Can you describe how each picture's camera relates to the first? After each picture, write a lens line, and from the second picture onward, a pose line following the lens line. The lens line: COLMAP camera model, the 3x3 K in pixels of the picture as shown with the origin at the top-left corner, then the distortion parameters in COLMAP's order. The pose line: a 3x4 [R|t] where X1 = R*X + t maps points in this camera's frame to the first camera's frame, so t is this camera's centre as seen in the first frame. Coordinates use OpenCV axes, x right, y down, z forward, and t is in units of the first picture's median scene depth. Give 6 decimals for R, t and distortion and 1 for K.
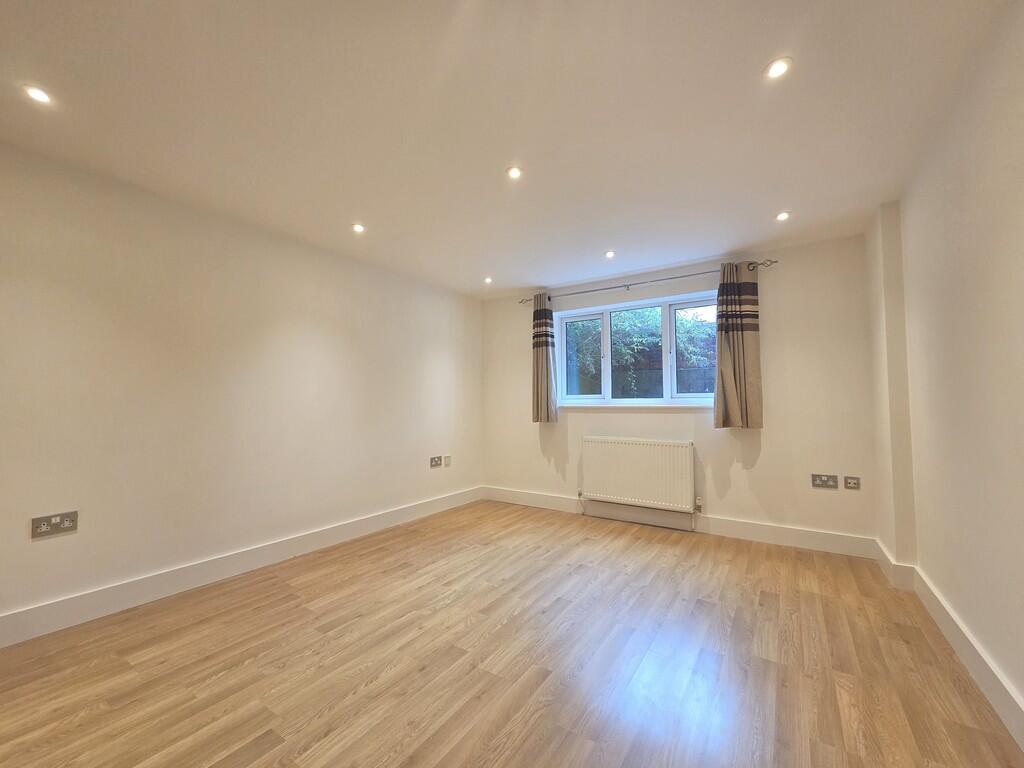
lens RADIAL K [[415.2, 0, 512.0], [0, 415.2, 384.0], [0, 0, 1]] dist [0.002818, -0.000097]
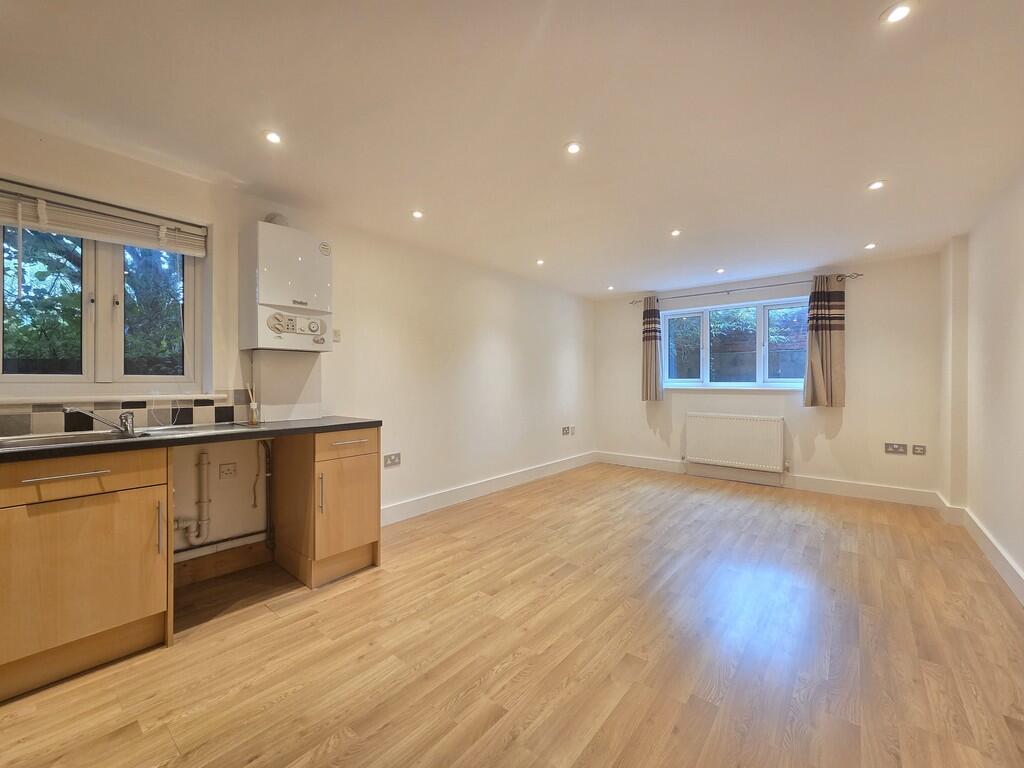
lens RADIAL K [[415.2, 0, 512.0], [0, 415.2, 384.0], [0, 0, 1]] dist [0.002818, -0.000097]
pose [[0.994474, 0.003389, -0.104929, -0.293233], [0.002261, 0.998556, 0.053680, -0.037199], [0.104959, -0.053621, 0.993030, -0.390442]]
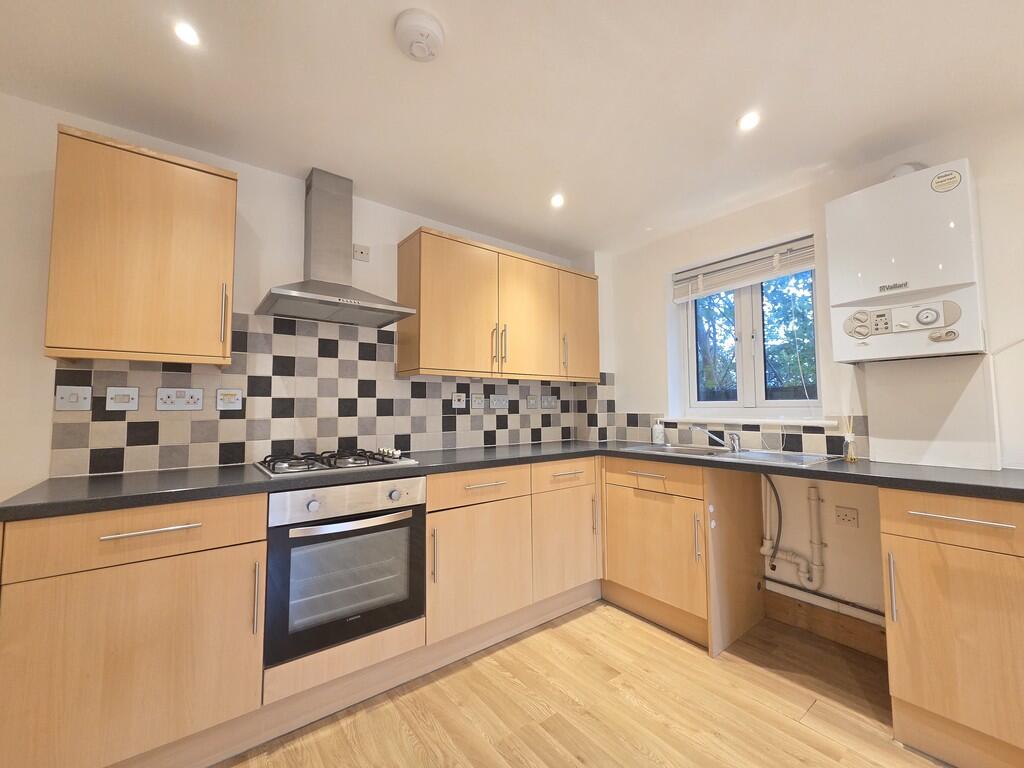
lens RADIAL K [[415.2, 0, 512.0], [0, 415.2, 384.0], [0, 0, 1]] dist [0.002818, -0.000097]
pose [[-0.322803, -0.048773, -0.945209, -0.126416], [0.053314, 0.996149, -0.069609, -0.016027], [0.944964, -0.072863, -0.318959, 0.077950]]
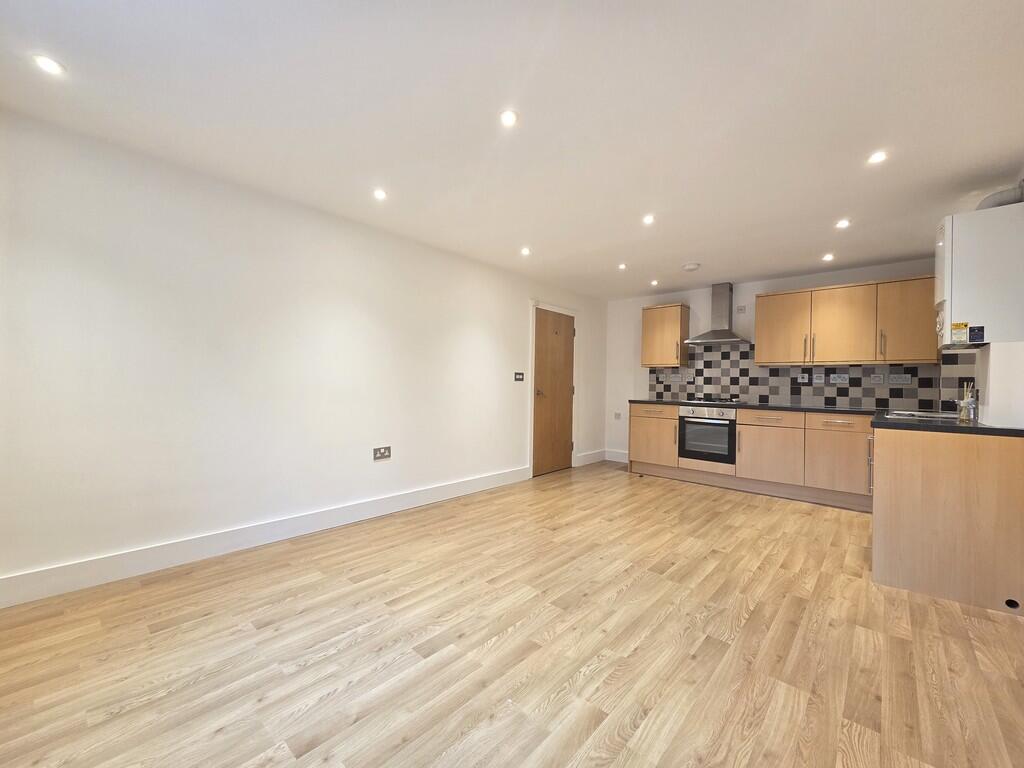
lens RADIAL K [[415.2, 0, 512.0], [0, 415.2, 384.0], [0, 0, 1]] dist [0.002818, -0.000097]
pose [[-0.988572, -0.014416, 0.150057, -0.099214], [-0.021692, 0.998661, -0.046964, 0.064738], [-0.149179, -0.049682, -0.987561, 1.295326]]
